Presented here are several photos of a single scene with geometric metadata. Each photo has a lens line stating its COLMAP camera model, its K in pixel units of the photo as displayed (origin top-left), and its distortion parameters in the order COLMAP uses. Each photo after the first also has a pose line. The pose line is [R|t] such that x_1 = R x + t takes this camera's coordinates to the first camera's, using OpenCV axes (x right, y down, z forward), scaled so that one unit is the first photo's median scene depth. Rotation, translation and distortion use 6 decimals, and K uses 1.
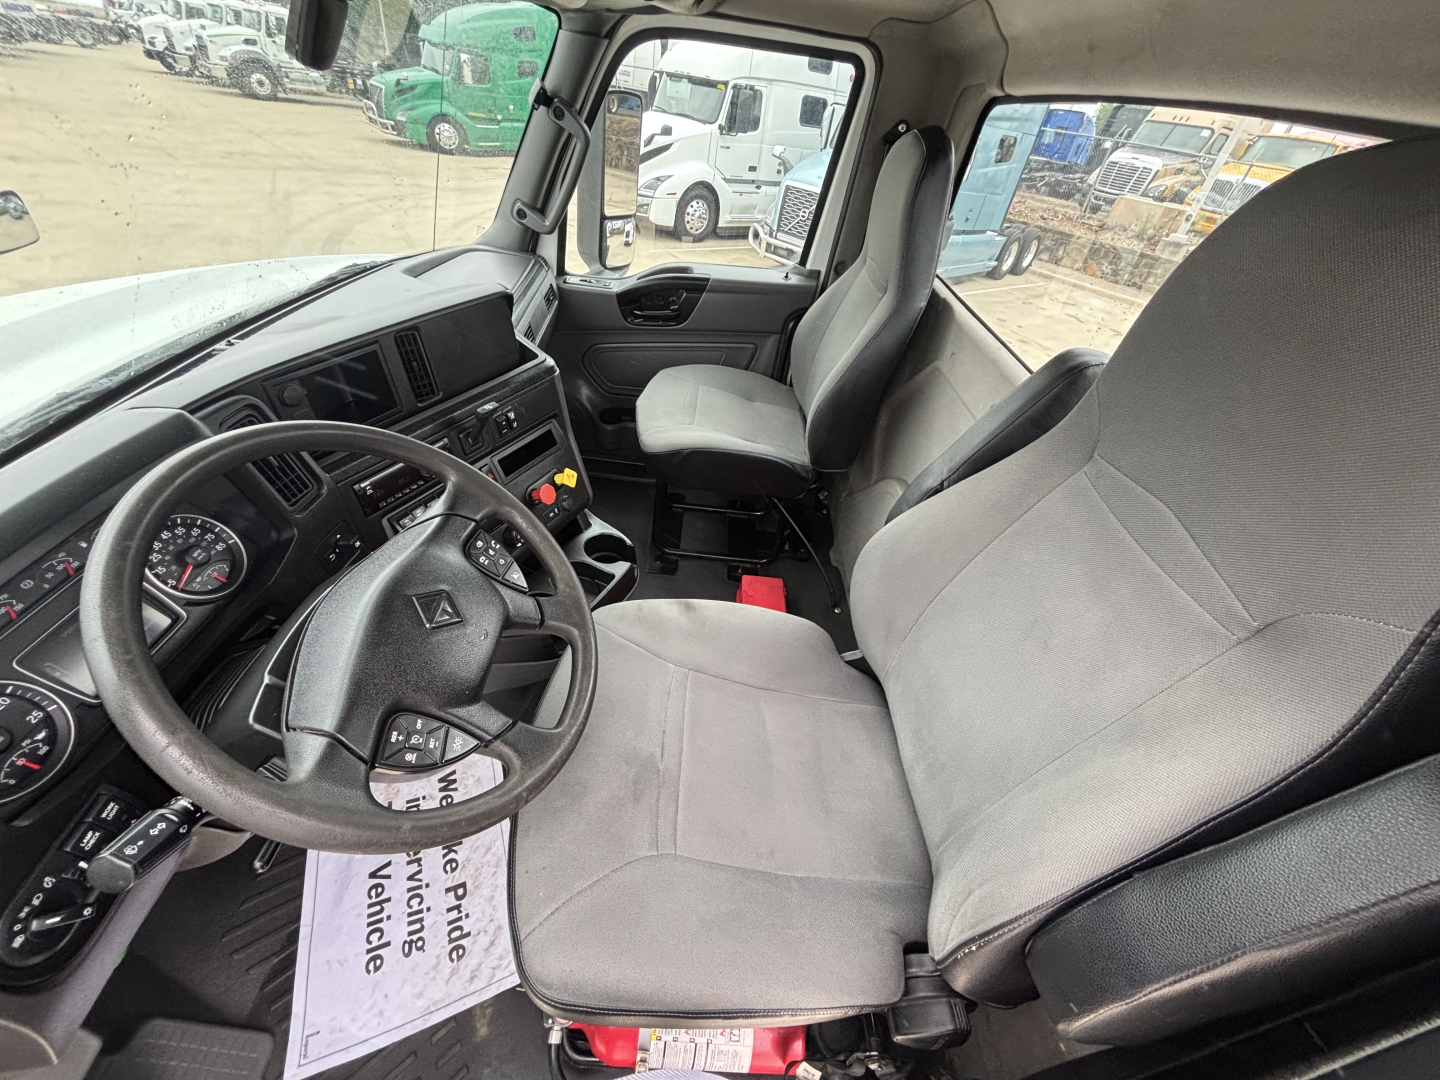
lens RADIAL K [[583.0, 0, 719.9], [0, 583.0, 539.9], [0, 0, 1]] dist [-0.004668, 0.000139]
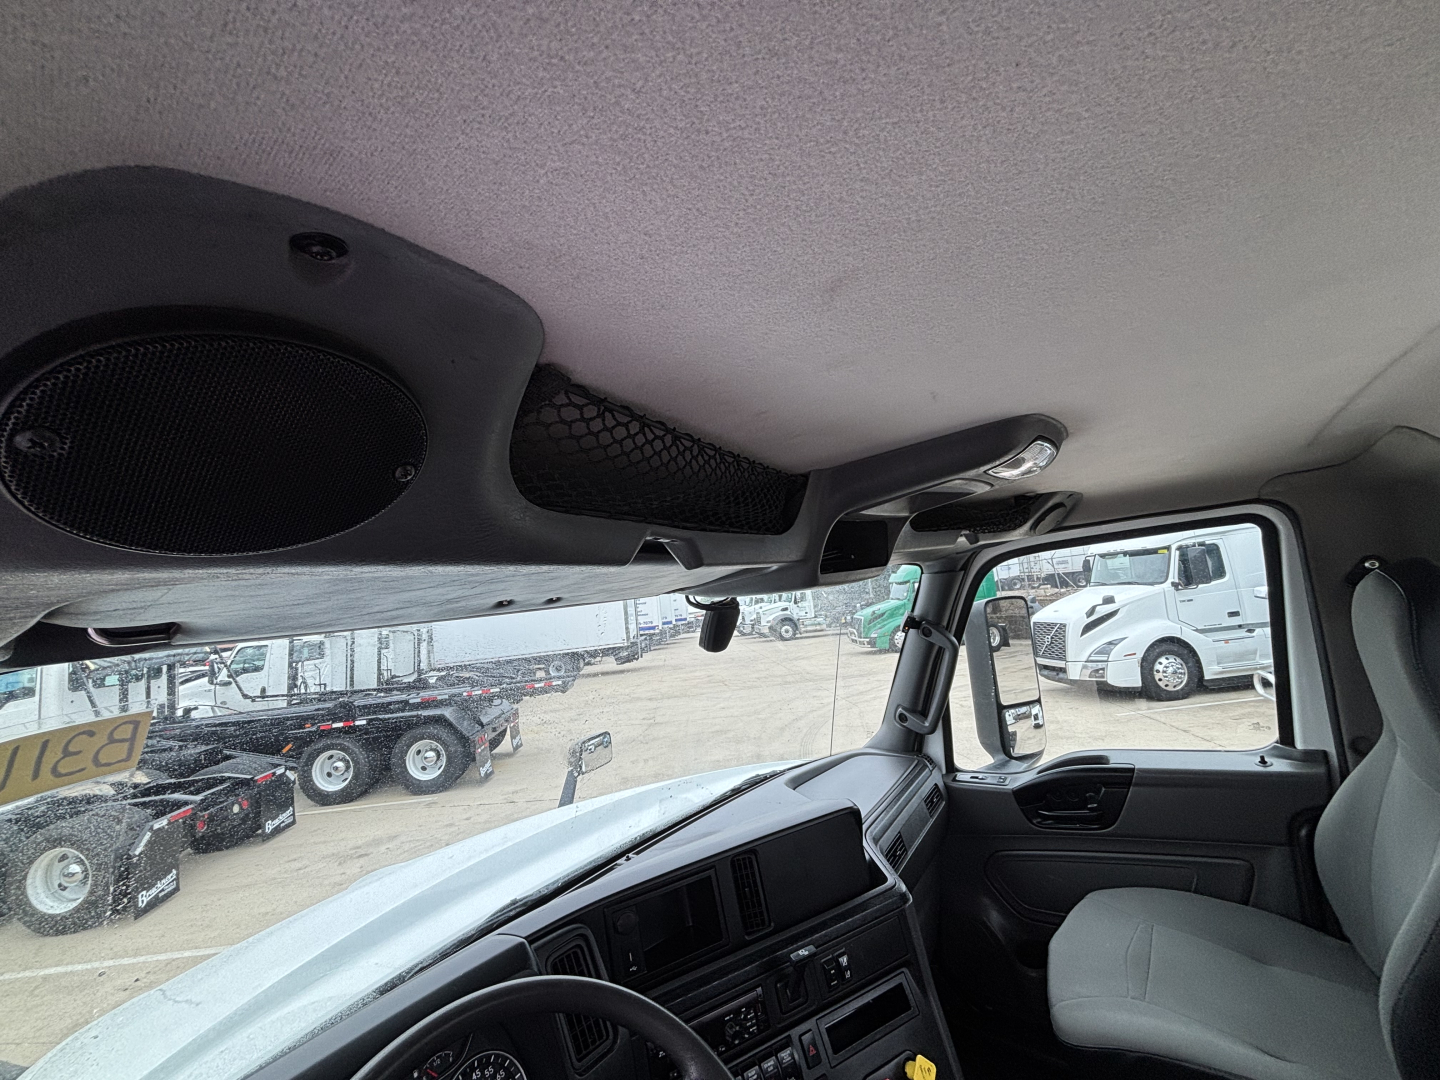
lens RADIAL K [[583.0, 0, 719.6], [0, 583.0, 539.6], [0, 0, 1]] dist [-0.004668, 0.000139]
pose [[0.749326, -0.278831, -0.600636, 0.118083], [-0.215600, 0.754883, -0.619409, -0.074636], [0.626121, 0.593637, 0.505537, 0.066572]]
